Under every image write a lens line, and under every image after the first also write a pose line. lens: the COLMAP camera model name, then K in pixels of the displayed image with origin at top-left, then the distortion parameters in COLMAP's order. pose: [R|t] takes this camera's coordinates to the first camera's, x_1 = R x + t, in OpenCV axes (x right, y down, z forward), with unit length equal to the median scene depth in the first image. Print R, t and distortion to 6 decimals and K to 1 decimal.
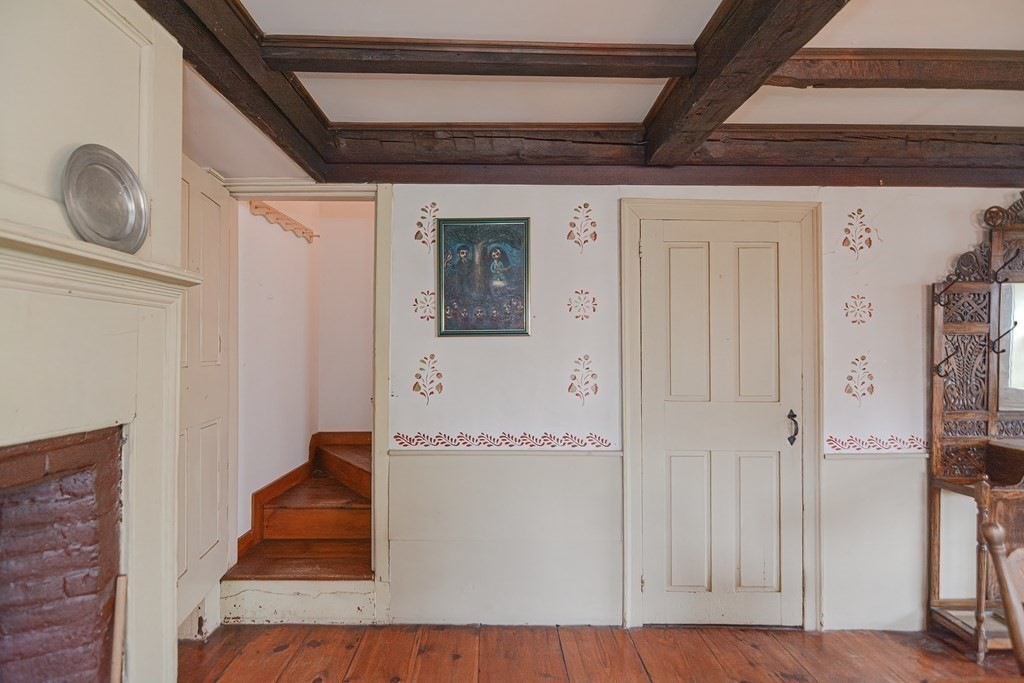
lens RADIAL K [[486.5, 0, 496.2], [0, 486.5, 346.8], [0, 0, 1]] dist [-0.000972, -0.000659]
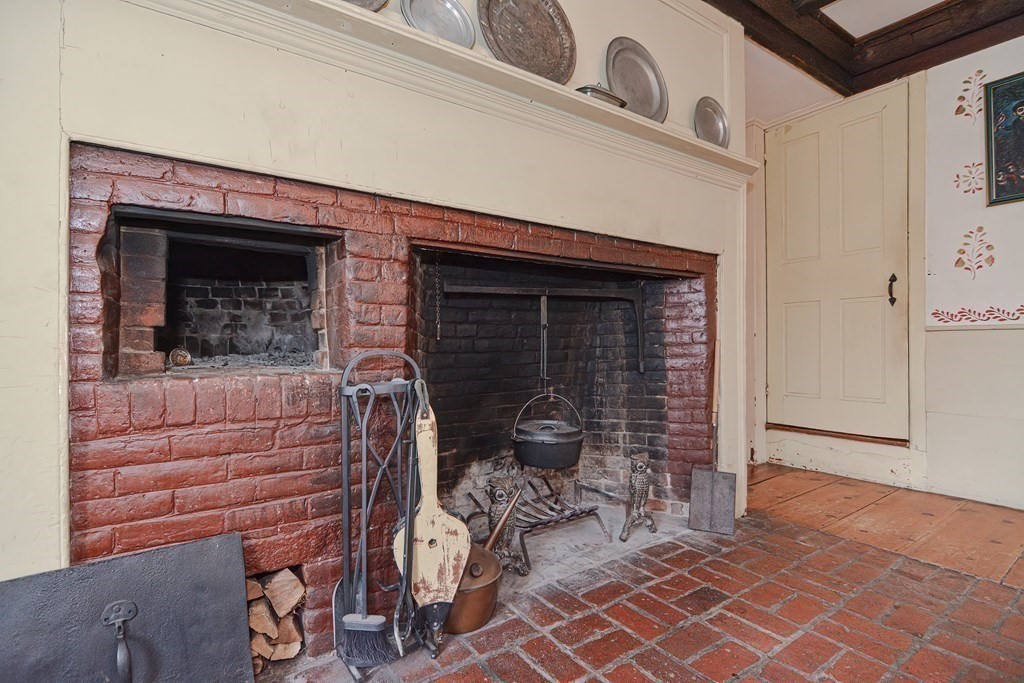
lens RADIAL K [[498.7, 0, 512.0], [0, 498.7, 341.5], [0, 0, 1]] dist [-0.001647, -0.006336]
pose [[0.570381, -0.006878, -0.821352, 0.144688], [0.008123, 0.999963, -0.002732, 0.239407], [0.821340, -0.005114, 0.570415, -0.323619]]
